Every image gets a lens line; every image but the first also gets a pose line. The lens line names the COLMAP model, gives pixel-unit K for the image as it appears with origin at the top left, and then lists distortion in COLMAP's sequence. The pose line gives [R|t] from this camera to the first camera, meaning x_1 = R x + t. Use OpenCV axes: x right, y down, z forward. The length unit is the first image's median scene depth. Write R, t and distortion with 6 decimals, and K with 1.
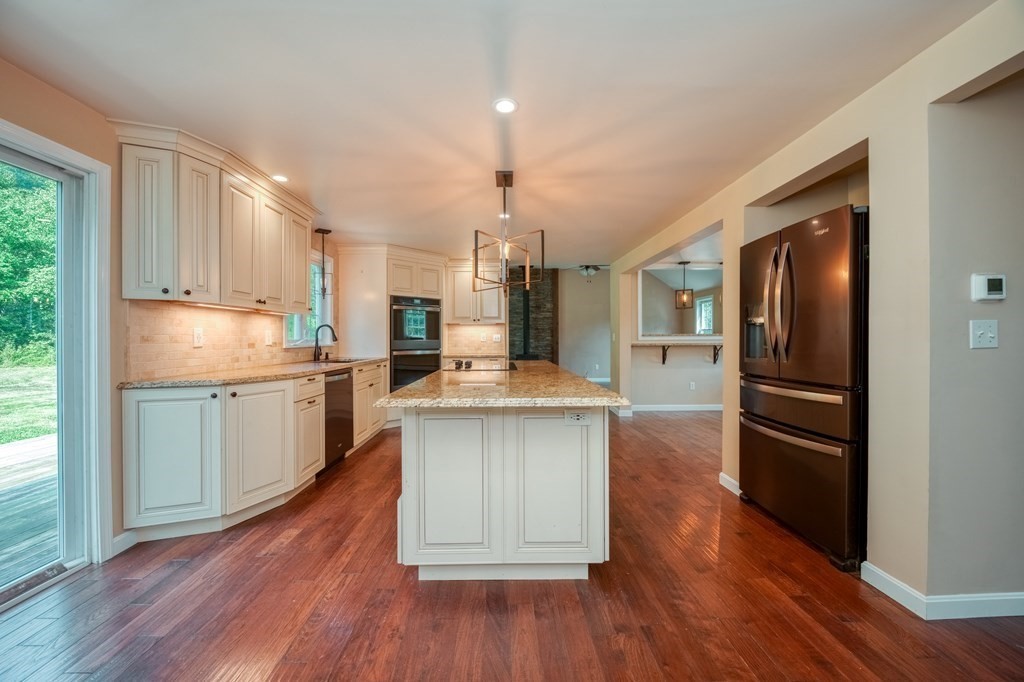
lens RADIAL K [[401.4, 0, 506.7], [0, 401.4, 340.4], [0, 0, 1]] dist [-0.009451, -0.002010]
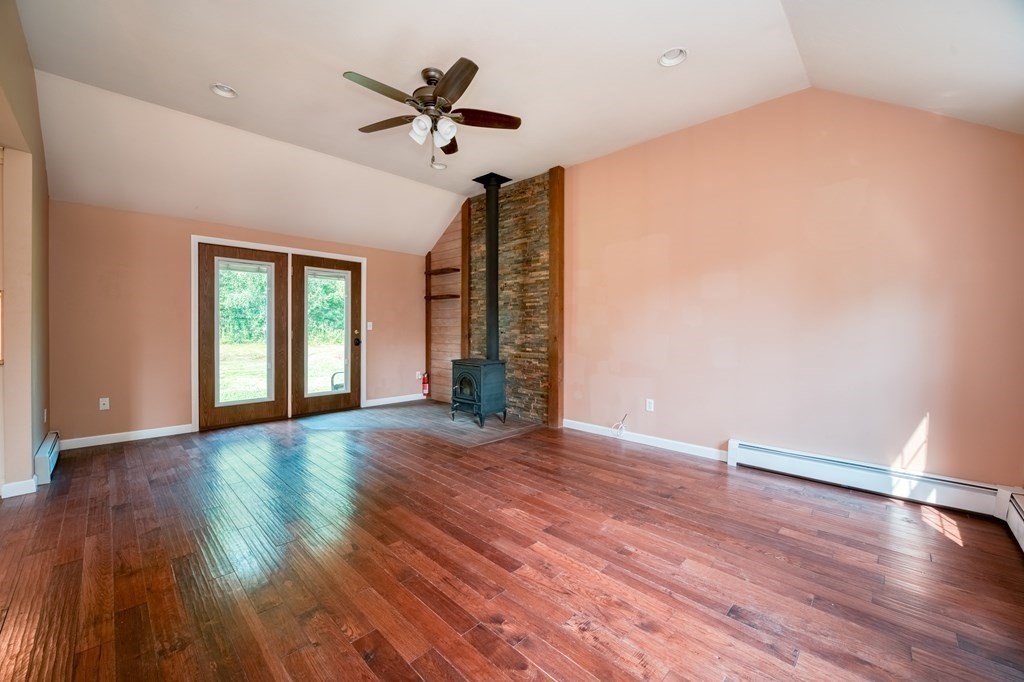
lens RADIAL K [[401.4, 0, 507.4], [0, 401.4, 332.6], [0, 0, 1]] dist [-0.009451, -0.002010]
pose [[0.701183, 0.016599, -0.712788, 1.703887], [-0.011154, 0.999862, 0.012312, -0.018290], [0.712894, -0.000683, 0.701272, 2.778521]]
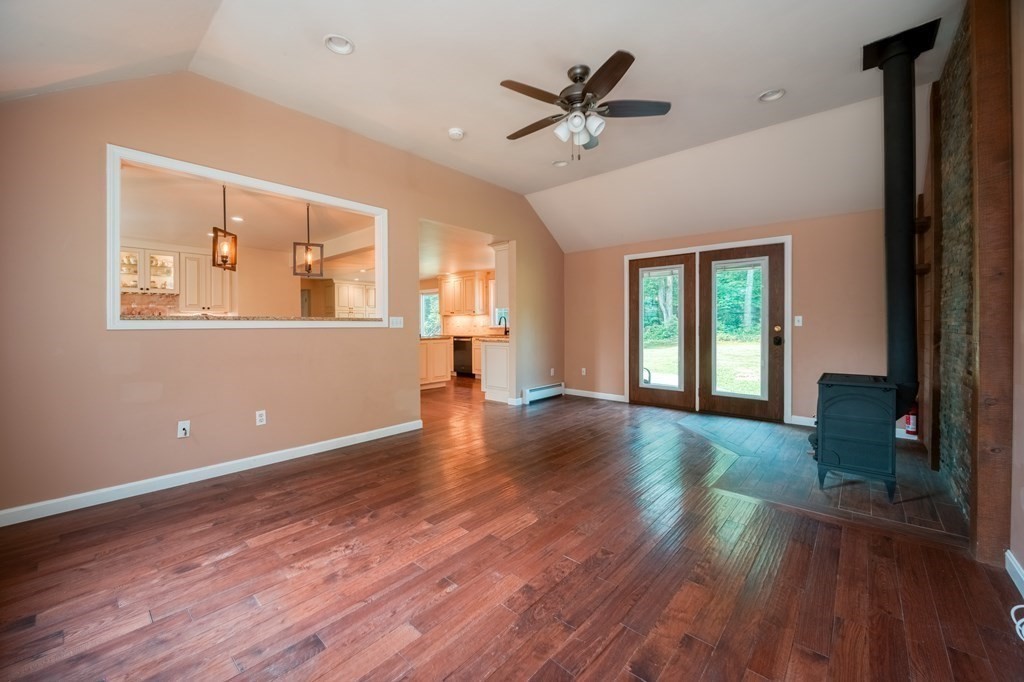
lens RADIAL K [[401.4, 0, 492.4], [0, 401.4, 326.6], [0, 0, 1]] dist [-0.009451, -0.002010]
pose [[-0.692801, 0.011865, -0.721031, 1.739640], [0.005322, 0.999922, 0.011341, -0.021381], [0.721109, 0.004020, -0.692810, 4.036186]]
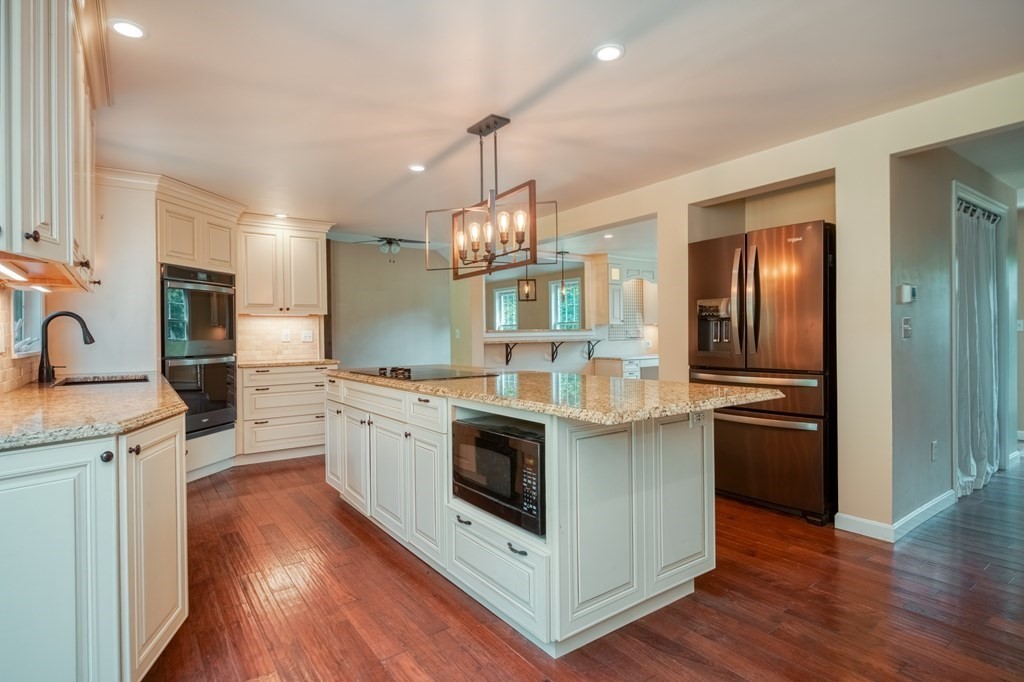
lens RADIAL K [[526.8, 0, 509.6], [0, 526.8, 337.4], [0, 0, 1]] dist [-0.000063, -0.003970]
pose [[0.817606, -0.010241, 0.575687, -0.650033], [0.012598, 0.999921, -0.000105, 0.001204], [-0.575640, 0.007339, 0.817670, 0.187303]]
